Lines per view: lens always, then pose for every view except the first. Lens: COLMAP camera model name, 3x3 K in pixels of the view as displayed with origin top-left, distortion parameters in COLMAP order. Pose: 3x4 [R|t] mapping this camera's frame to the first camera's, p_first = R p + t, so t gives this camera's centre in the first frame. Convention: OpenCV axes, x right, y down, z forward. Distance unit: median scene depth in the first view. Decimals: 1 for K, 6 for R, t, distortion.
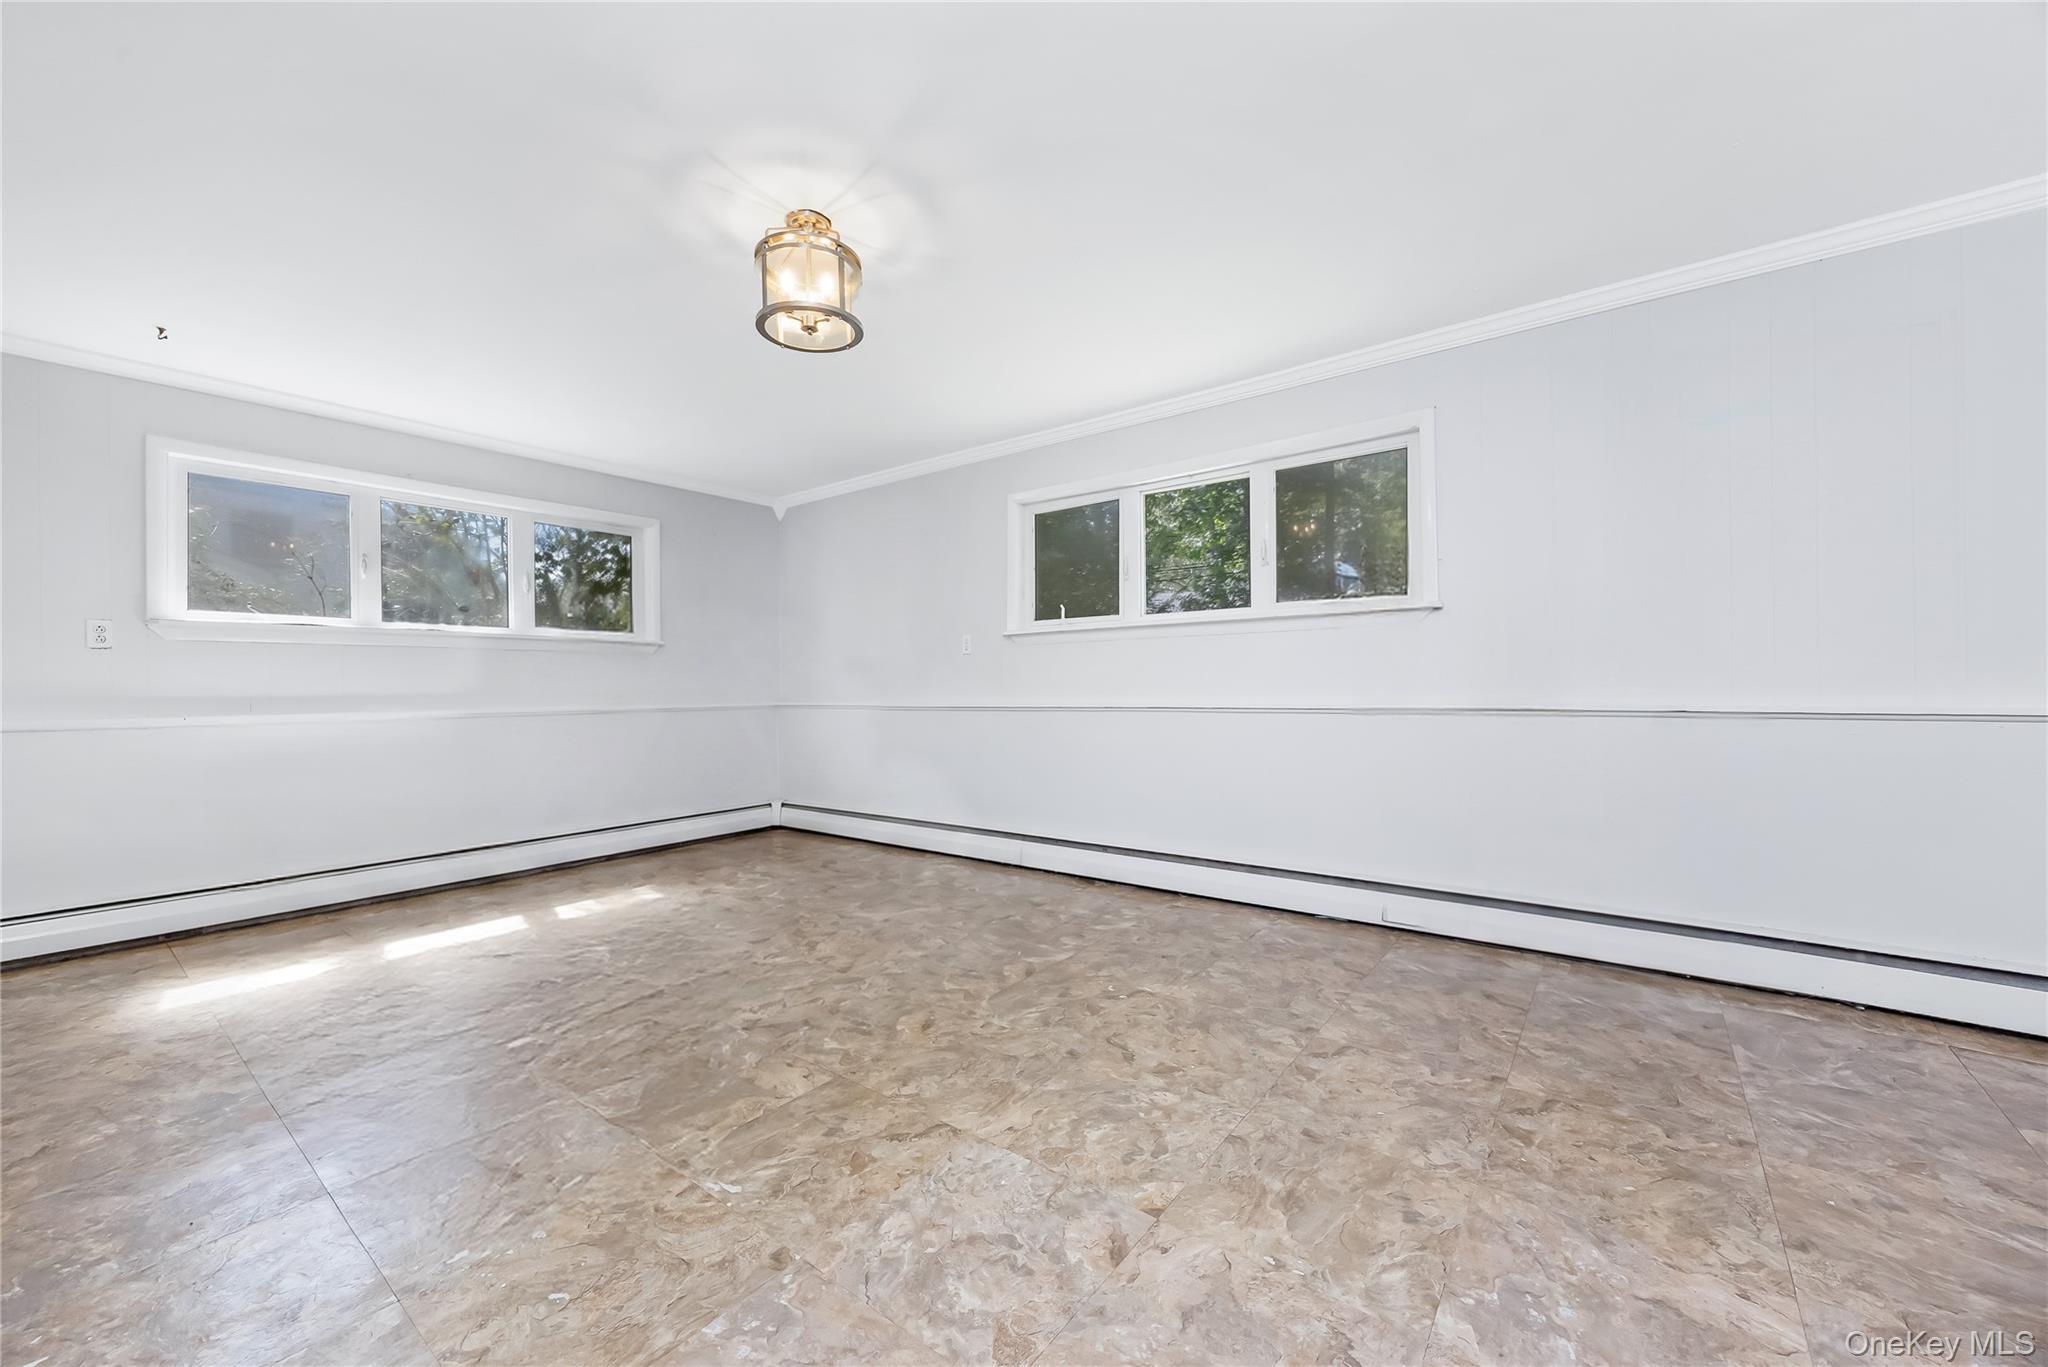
lens RADIAL K [[789.3, 0, 1031.8], [0, 789.3, 690.7], [0, 0, 1]] dist [-0.001524, -0.000086]
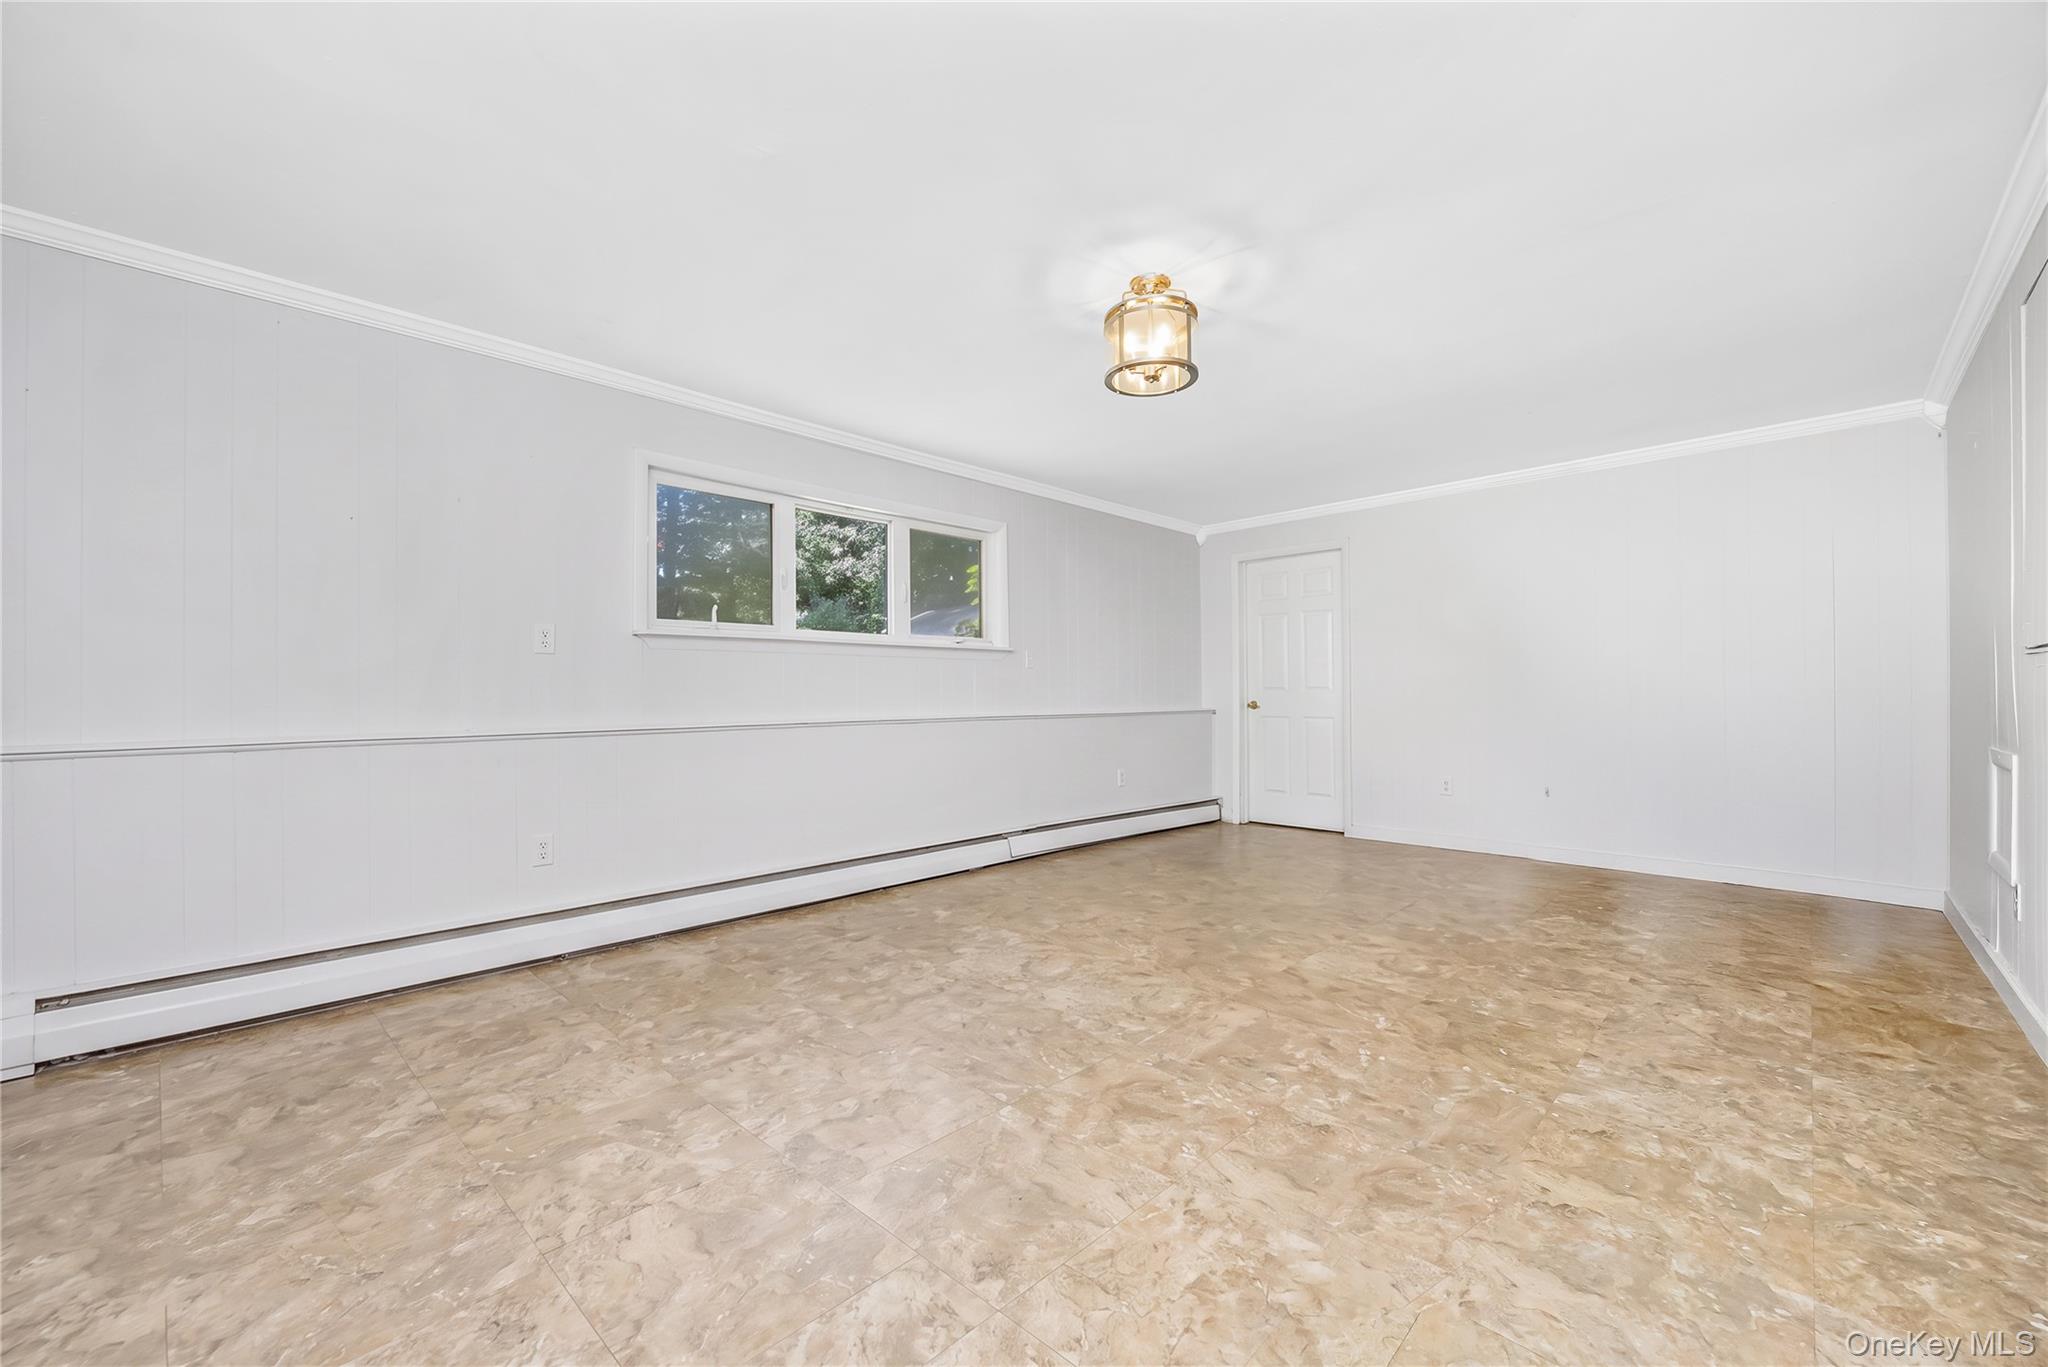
lens RADIAL K [[789.3, 0, 1031.9], [0, 789.3, 686.5], [0, 0, 1]] dist [-0.001524, -0.000086]
pose [[0.122062, 0.025455, 0.992196, -1.556246], [0.014061, 0.999526, -0.027373, 0.011994], [-0.992423, 0.017292, 0.121647, 1.146850]]
